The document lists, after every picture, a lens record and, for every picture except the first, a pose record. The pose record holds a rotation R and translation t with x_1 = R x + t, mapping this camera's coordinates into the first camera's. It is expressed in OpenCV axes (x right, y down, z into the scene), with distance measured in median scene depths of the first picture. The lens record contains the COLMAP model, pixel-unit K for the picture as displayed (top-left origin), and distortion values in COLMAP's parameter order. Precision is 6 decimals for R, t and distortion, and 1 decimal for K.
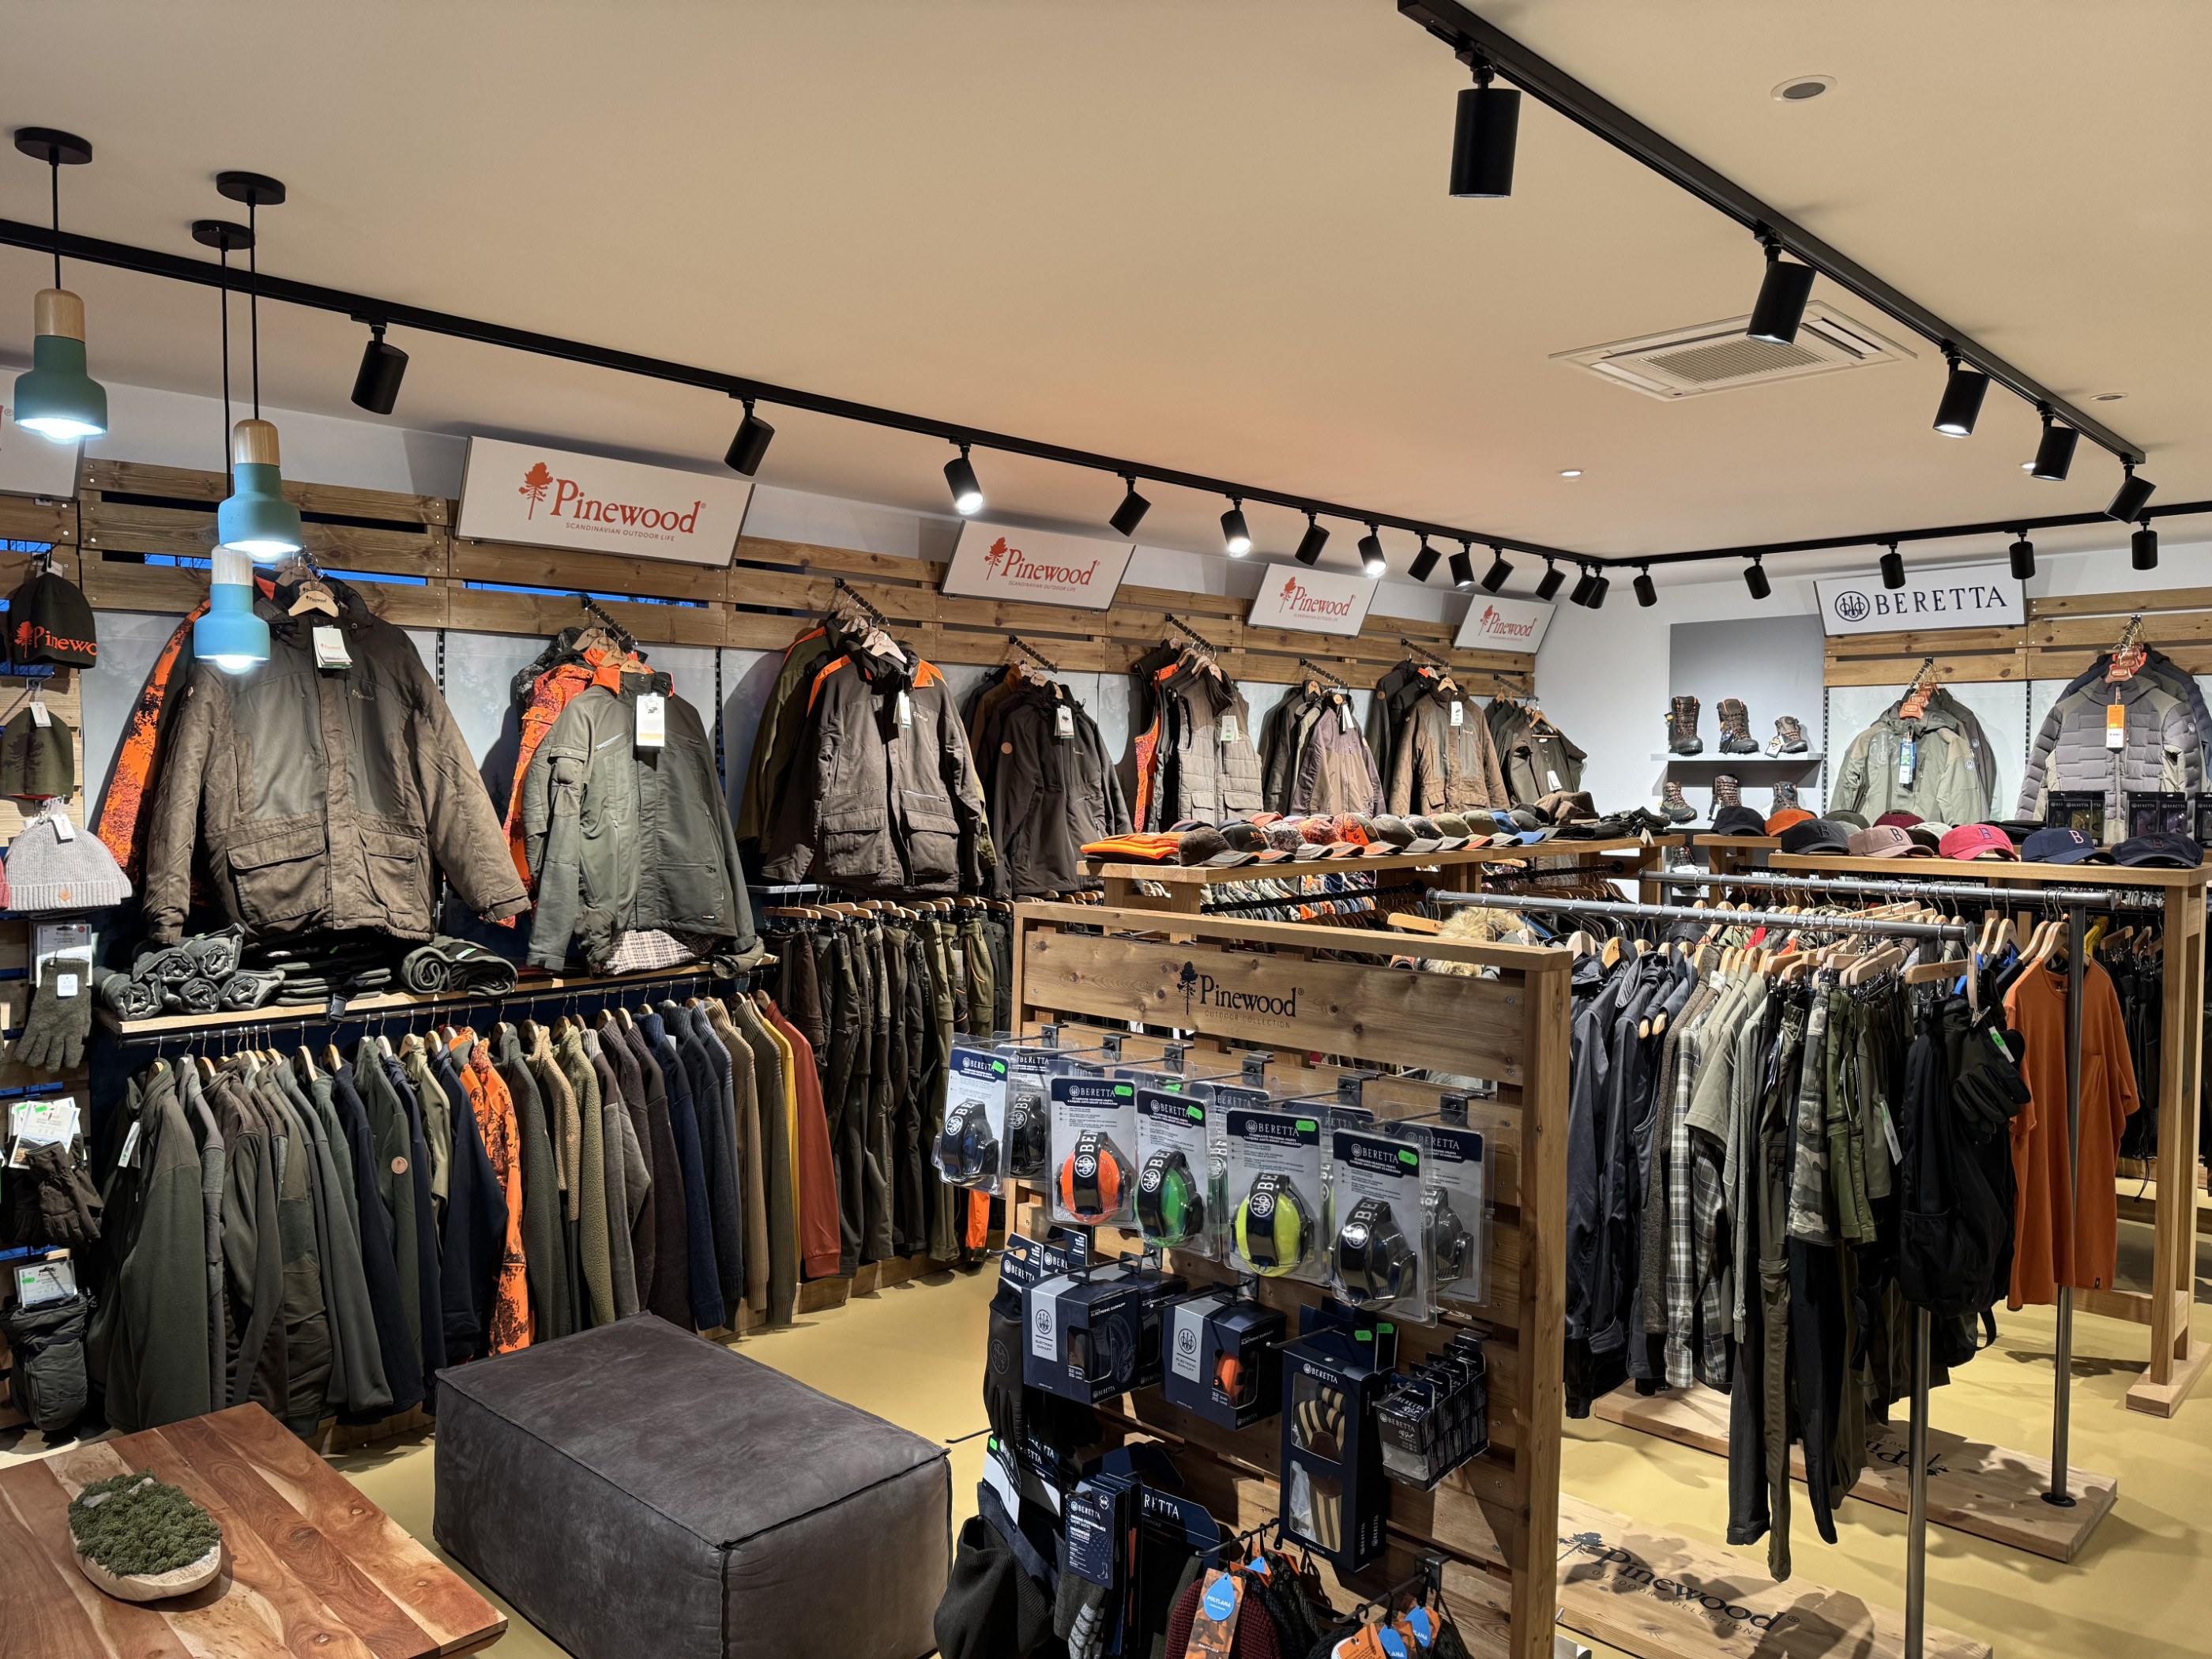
lens RADIAL K [[1545.3, 0, 1111.9], [0, 1545.3, 822.0], [0, 0, 1]] dist [0.088363, -0.152229]
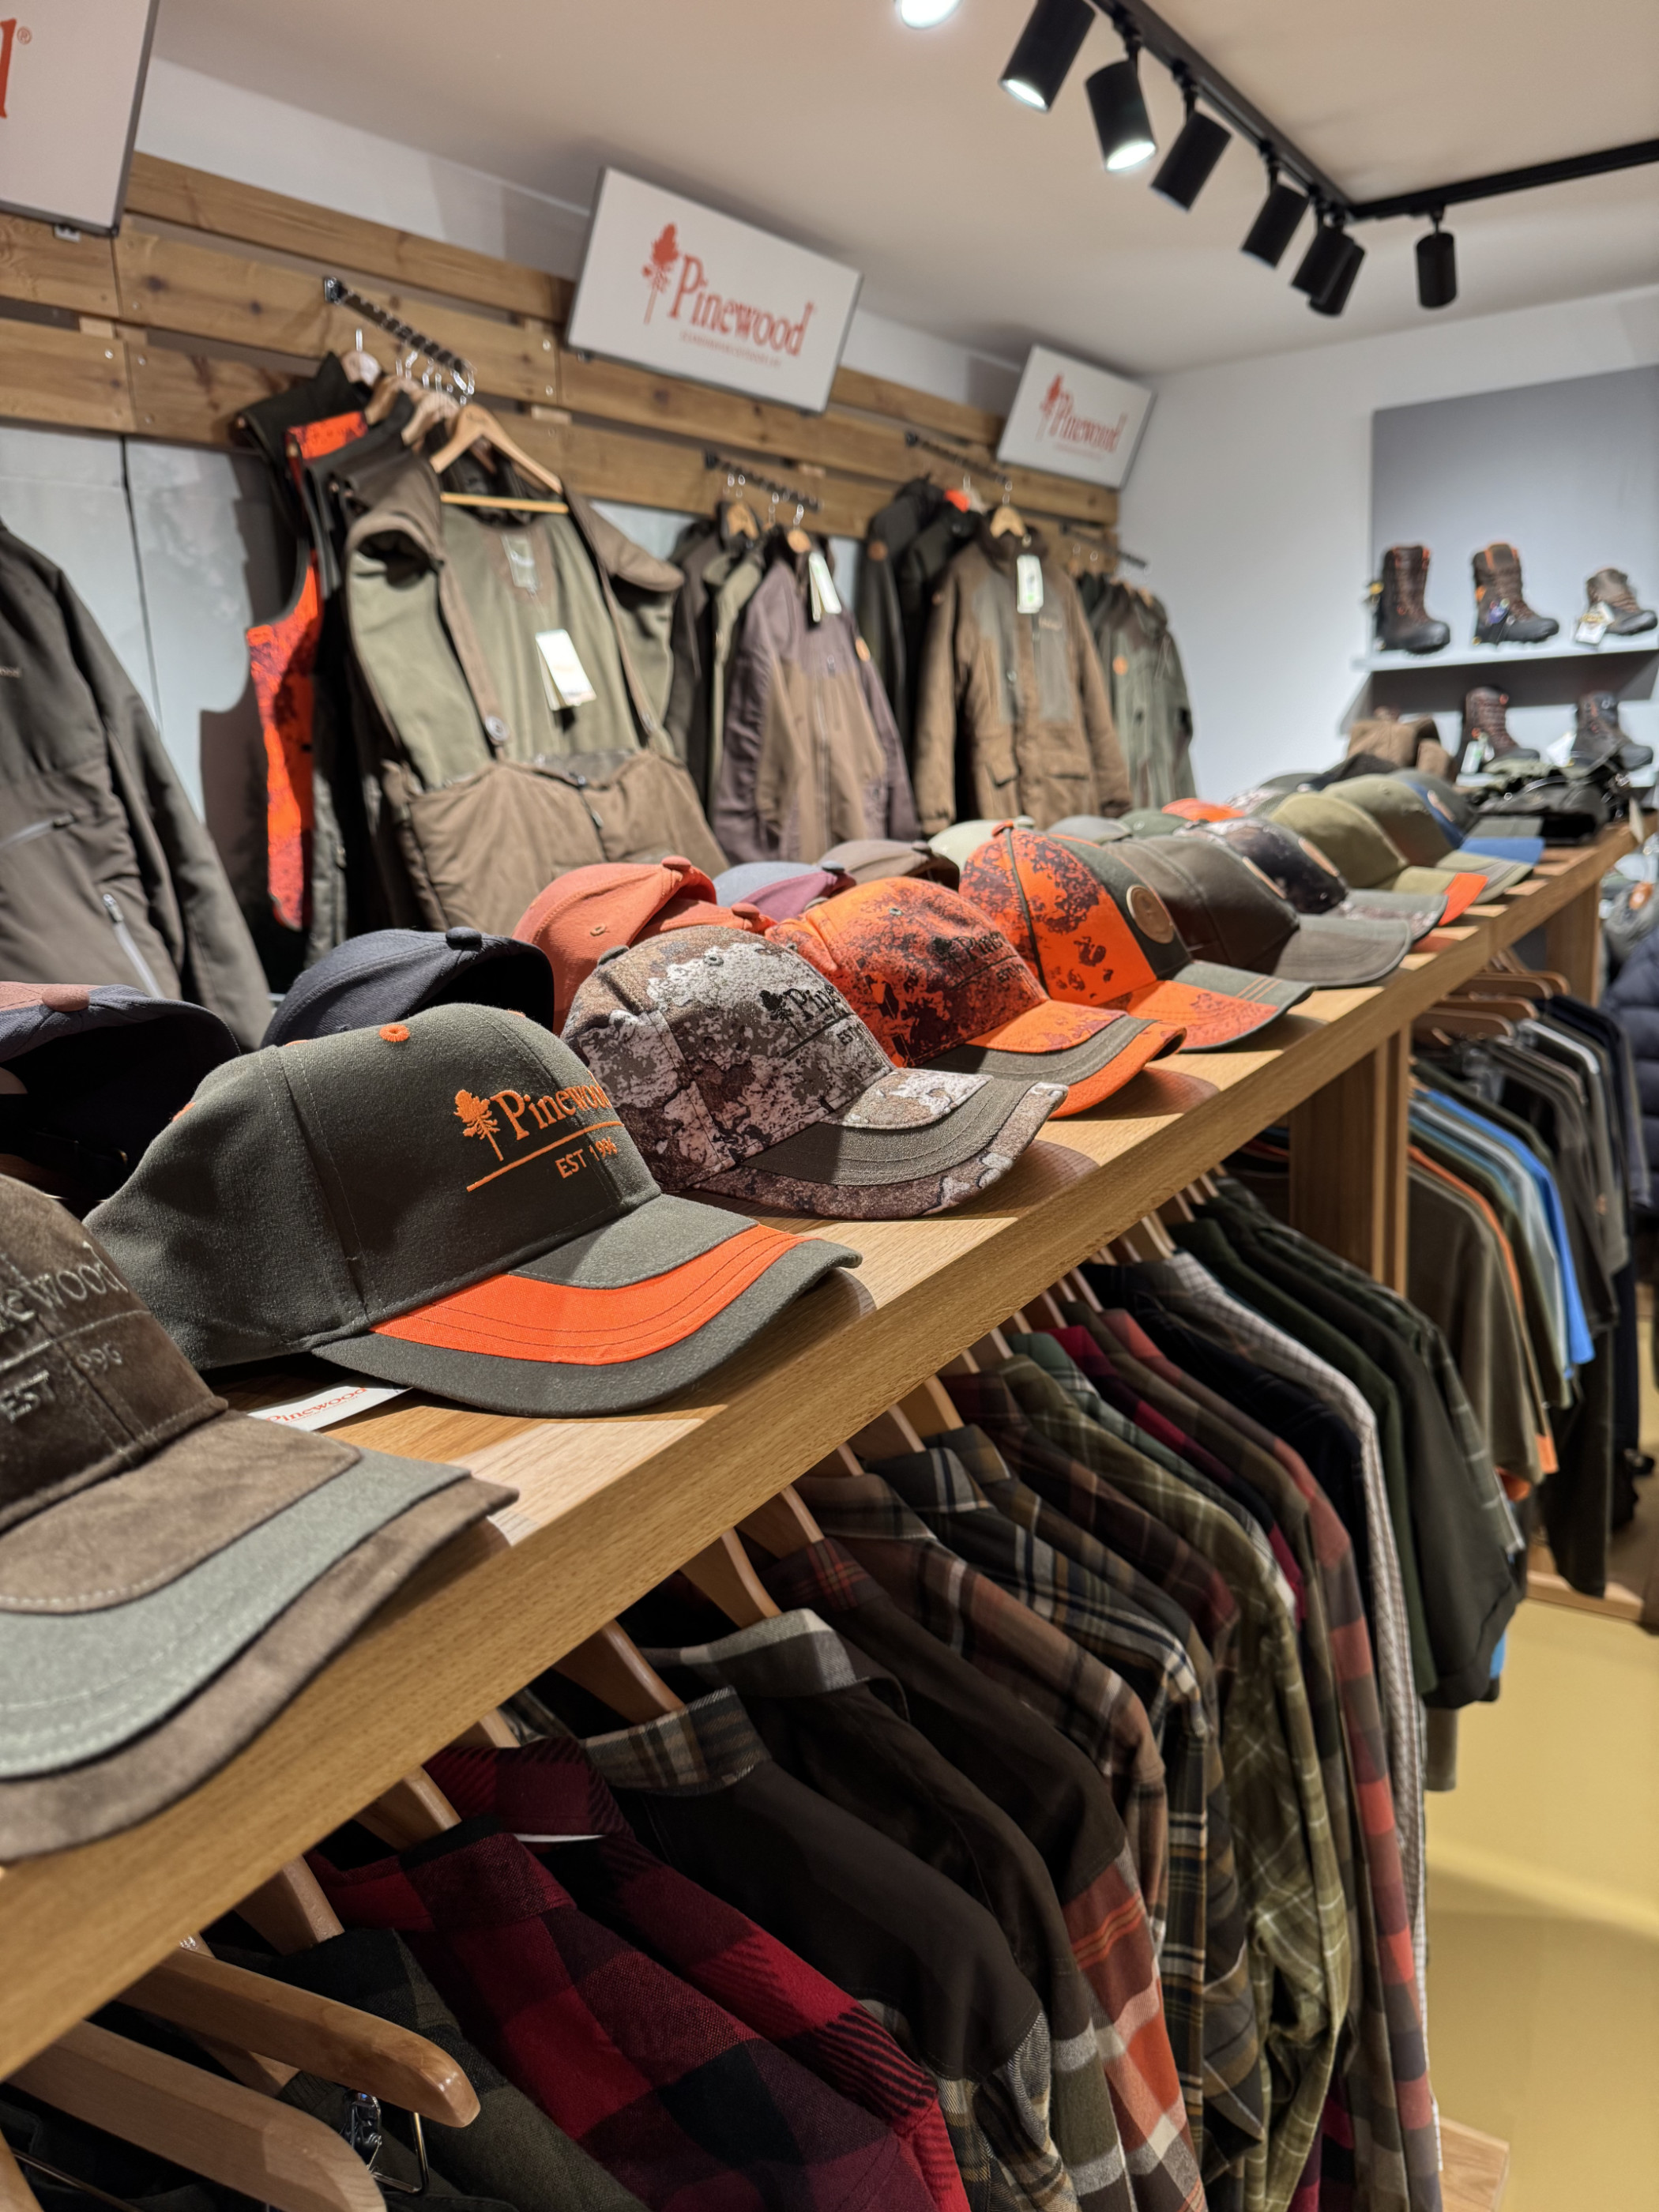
lens RADIAL K [[1555.9, 0, 827.3], [0, 1555.9, 1085.2], [0, 0, 1]] dist [0.044187, -0.046177]
pose [[0.978310, -0.098809, 0.182061, 0.096111], [0.065673, 0.981510, 0.179792, -0.013836], [-0.196460, -0.163936, 0.966710, 0.893106]]
